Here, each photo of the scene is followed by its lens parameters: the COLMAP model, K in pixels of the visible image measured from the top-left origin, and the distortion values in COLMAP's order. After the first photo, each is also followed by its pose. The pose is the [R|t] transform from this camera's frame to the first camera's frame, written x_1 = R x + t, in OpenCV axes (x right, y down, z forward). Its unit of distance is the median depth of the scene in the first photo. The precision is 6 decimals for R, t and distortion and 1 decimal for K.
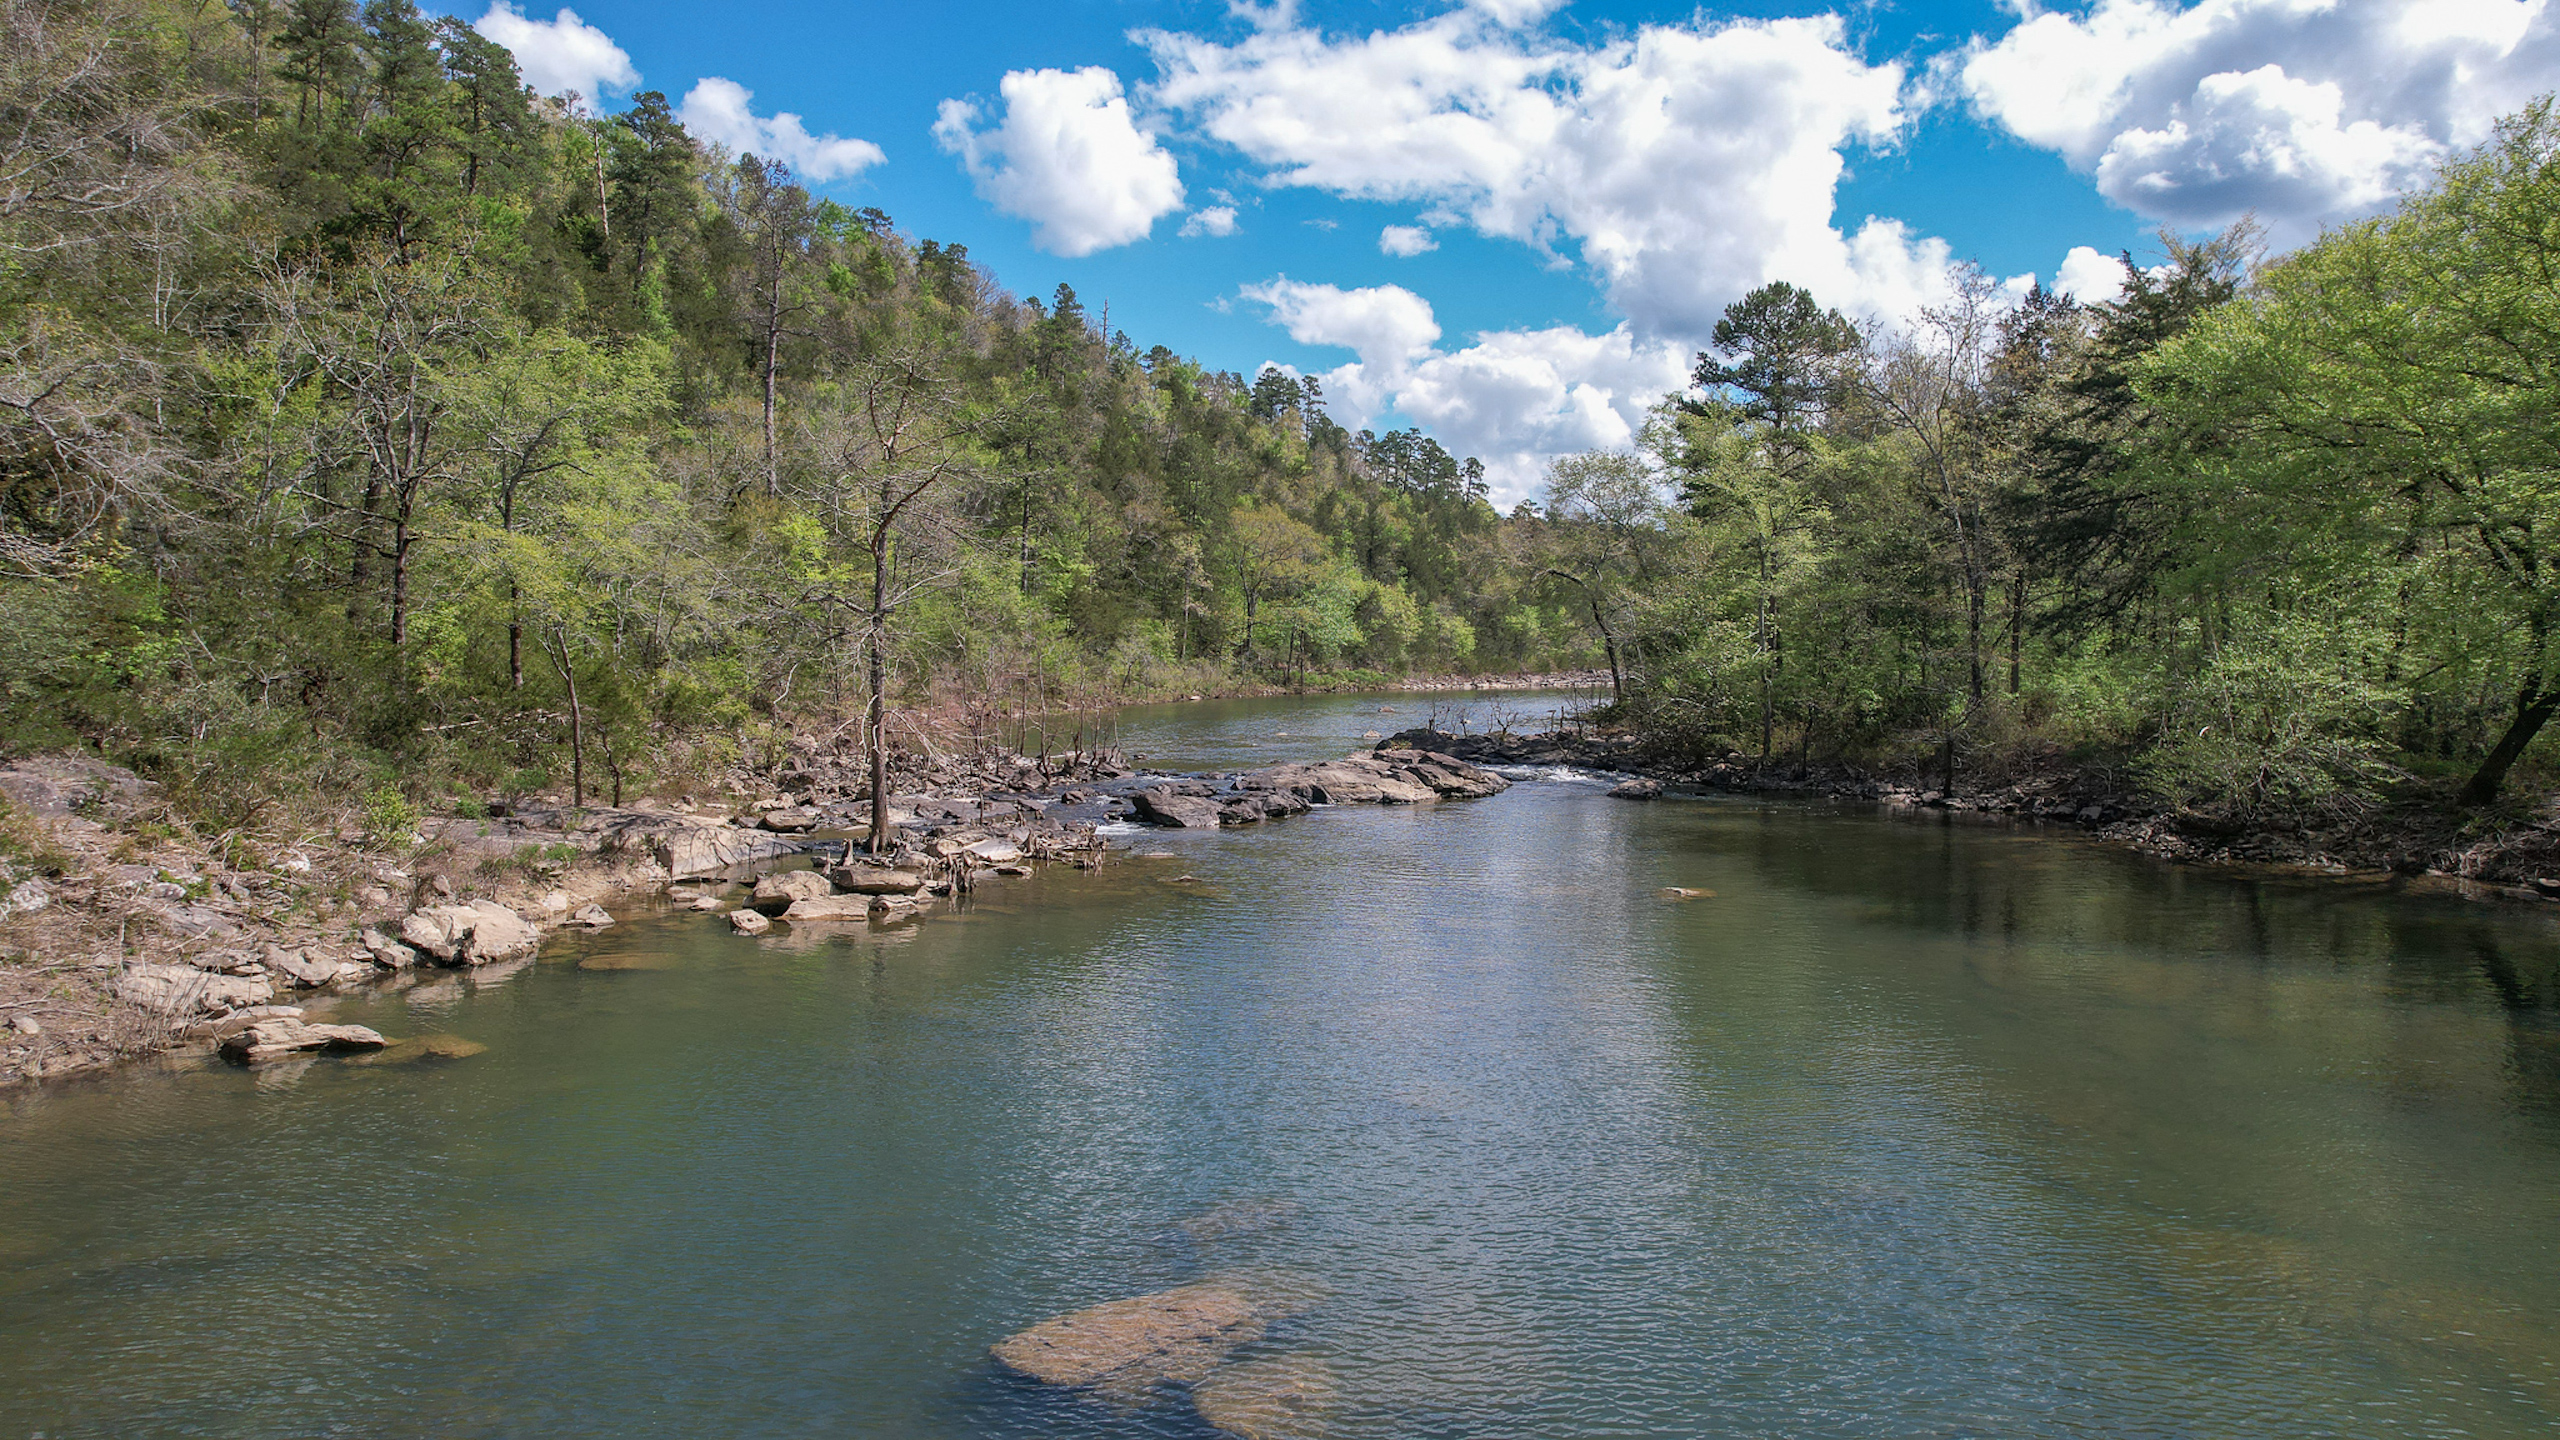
lens RADIAL K [[1630.2, 0, 1280.5], [0, 1630.2, 720.1], [0, 0, 1]] dist [-0.044512, 0.033129]
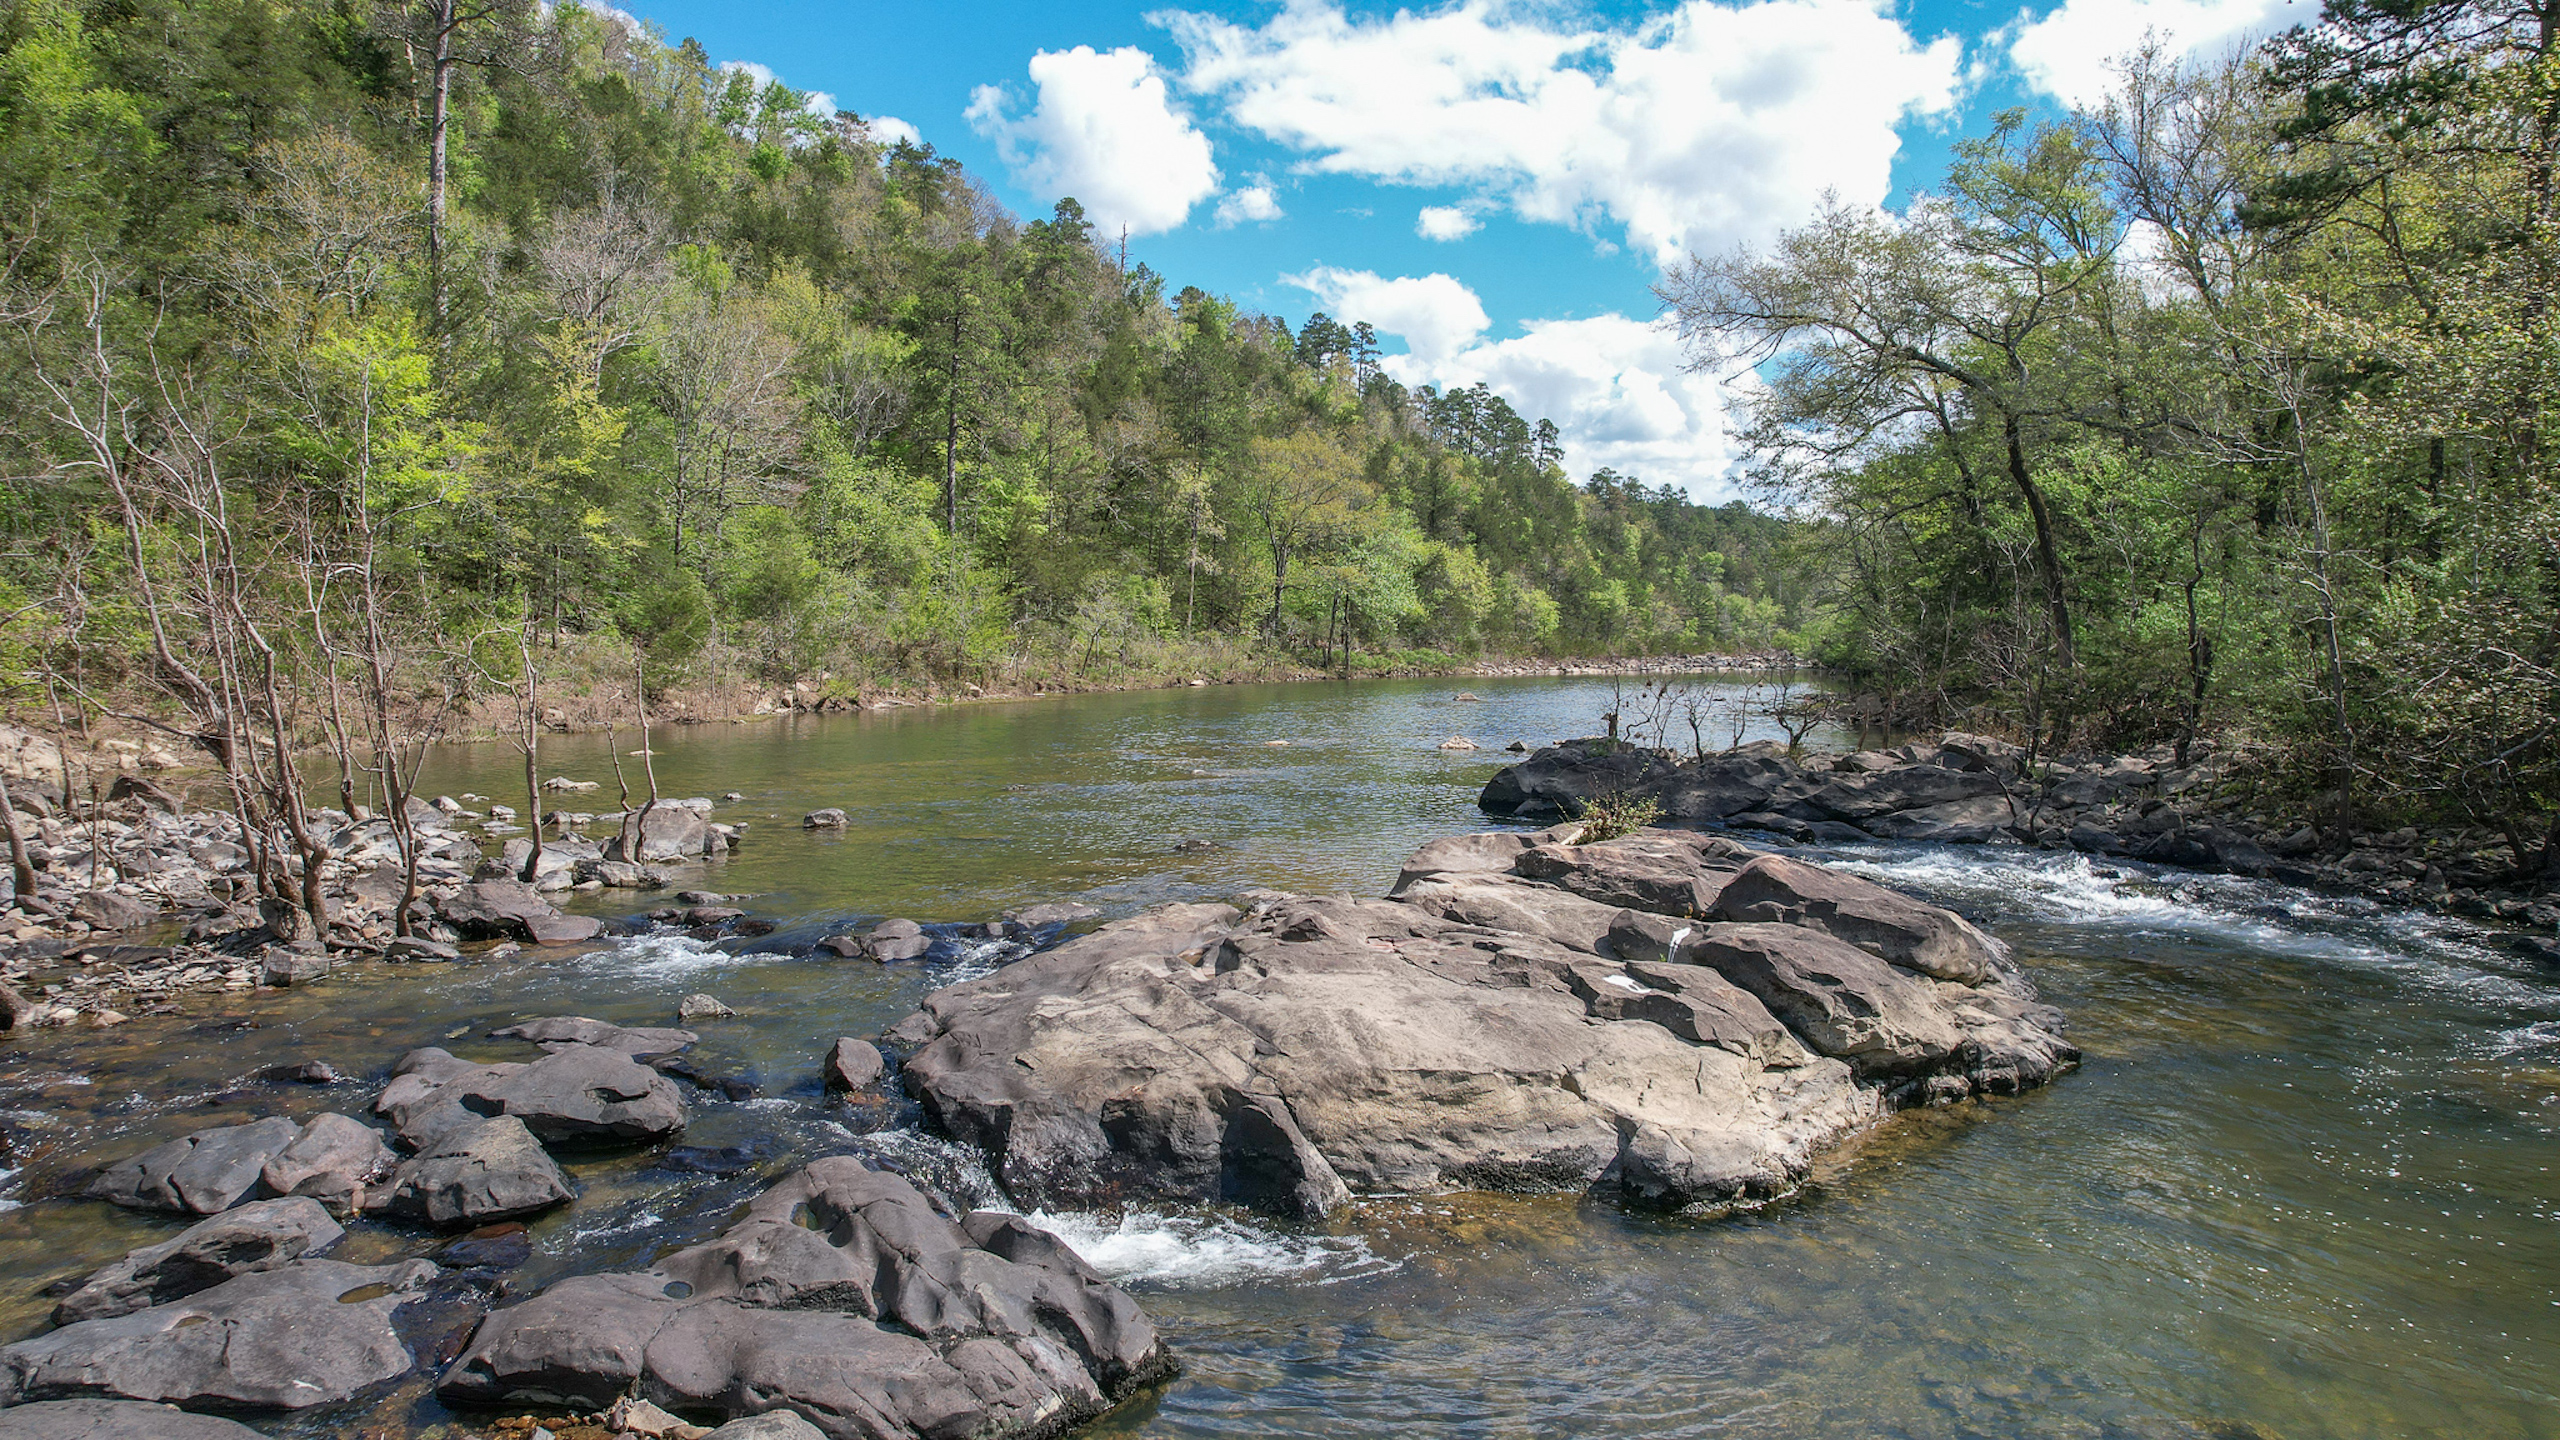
lens RADIAL K [[1630.2, 0, 1278.6], [0, 1630.2, 721.6], [0, 0, 1]] dist [-0.044512, 0.033129]
pose [[0.999354, 0.000889, -0.035919, 0.006414], [-0.000659, 0.999979, 0.006413, -0.000767], [0.035924, -0.006385, 0.999334, 0.171182]]
